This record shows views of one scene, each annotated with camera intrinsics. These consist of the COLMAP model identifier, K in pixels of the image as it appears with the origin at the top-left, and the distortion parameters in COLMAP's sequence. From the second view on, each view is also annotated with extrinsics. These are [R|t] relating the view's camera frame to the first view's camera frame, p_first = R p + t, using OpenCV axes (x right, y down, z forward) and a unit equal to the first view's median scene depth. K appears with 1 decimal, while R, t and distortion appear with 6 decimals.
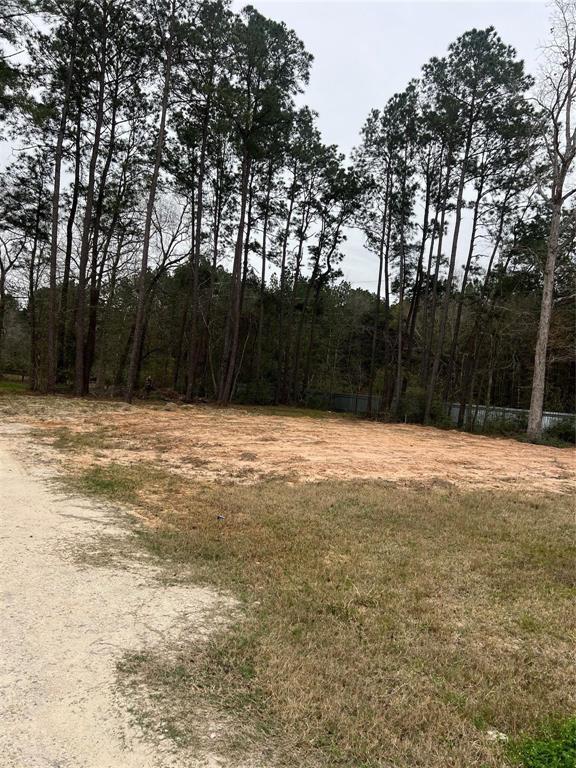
lens RADIAL K [[577.5, 0, 288.0], [0, 577.5, 384.0], [0, 0, 1]] dist [0.011590, -0.001291]
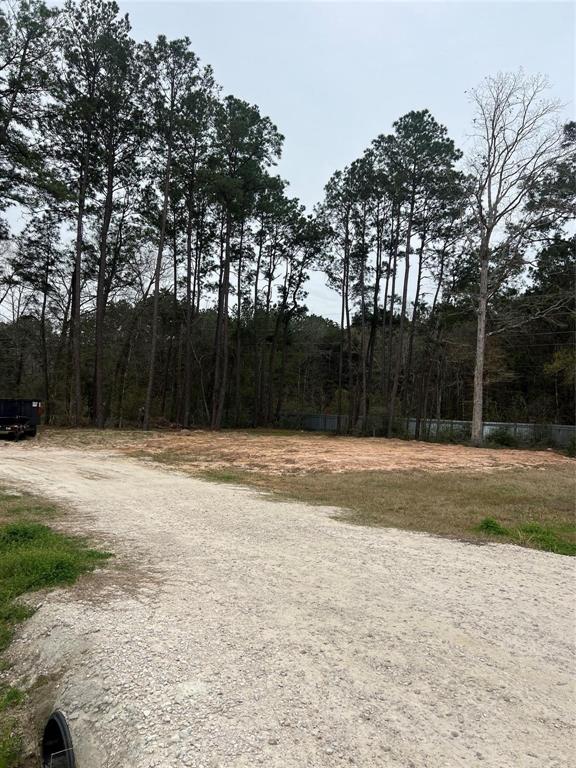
lens RADIAL K [[572.0, 0, 287.1], [0, 572.0, 399.7], [0, 0, 1]] dist [0.001382, -0.002164]
pose [[0.995655, -0.044524, 0.081787, -0.059475], [0.045364, 0.998935, -0.008436, -0.006881], [-0.081324, 0.012109, 0.996614, -0.149309]]
